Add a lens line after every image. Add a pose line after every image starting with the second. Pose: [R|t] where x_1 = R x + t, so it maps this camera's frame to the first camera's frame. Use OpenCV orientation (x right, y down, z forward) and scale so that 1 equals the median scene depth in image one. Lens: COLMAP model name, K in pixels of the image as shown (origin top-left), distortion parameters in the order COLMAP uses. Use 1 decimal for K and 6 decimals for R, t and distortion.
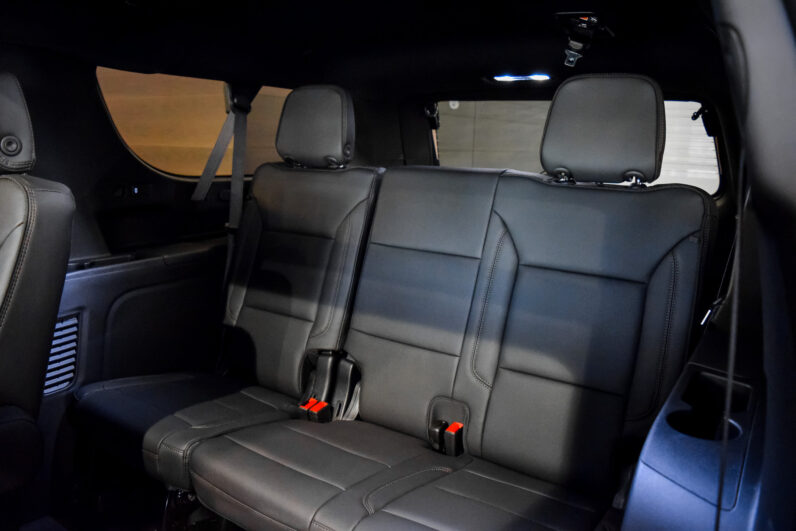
lens RADIAL K [[622.6, 0, 389.6], [0, 622.6, 259.8], [0, 0, 1]] dist [-0.088903, 0.010376]
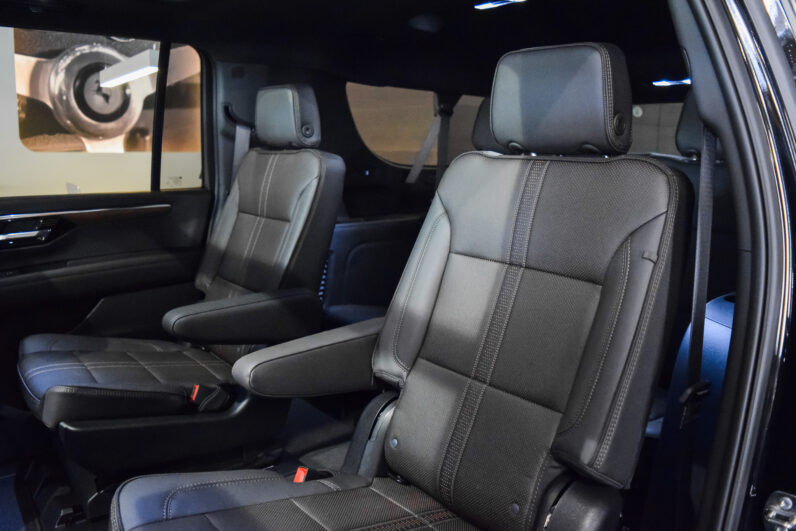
lens RADIAL K [[622.6, 0, 389.6], [0, 622.6, 259.8], [0, 0, 1]] dist [-0.088903, 0.010376]
pose [[0.955478, 0.039545, -0.292401, 0.040472], [-0.046389, 0.998787, -0.016509, 0.094672], [0.291394, 0.029338, 0.956153, -0.280900]]
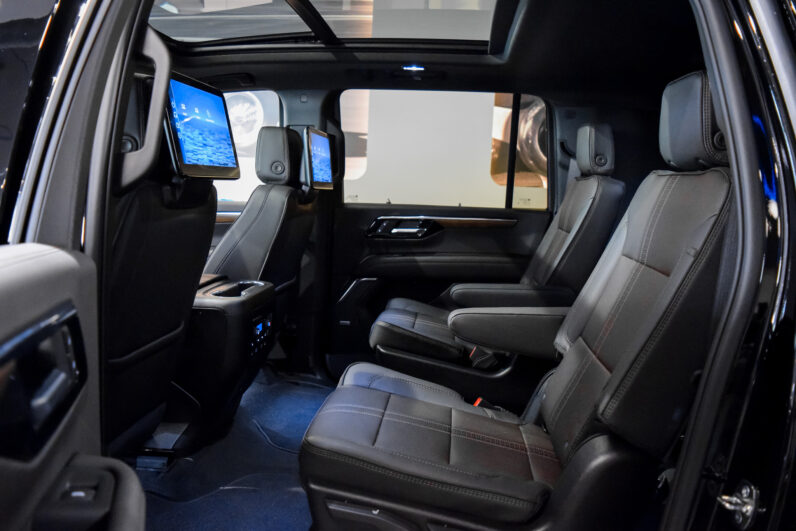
lens RADIAL K [[622.6, 0, 389.6], [0, 622.6, 259.8], [0, 0, 1]] dist [-0.088903, 0.010376]
pose [[0.470938, 0.100504, -0.876422, 0.436297], [-0.194902, 0.980792, 0.007744, 0.128955], [0.860367, 0.167169, 0.481481, -0.252505]]
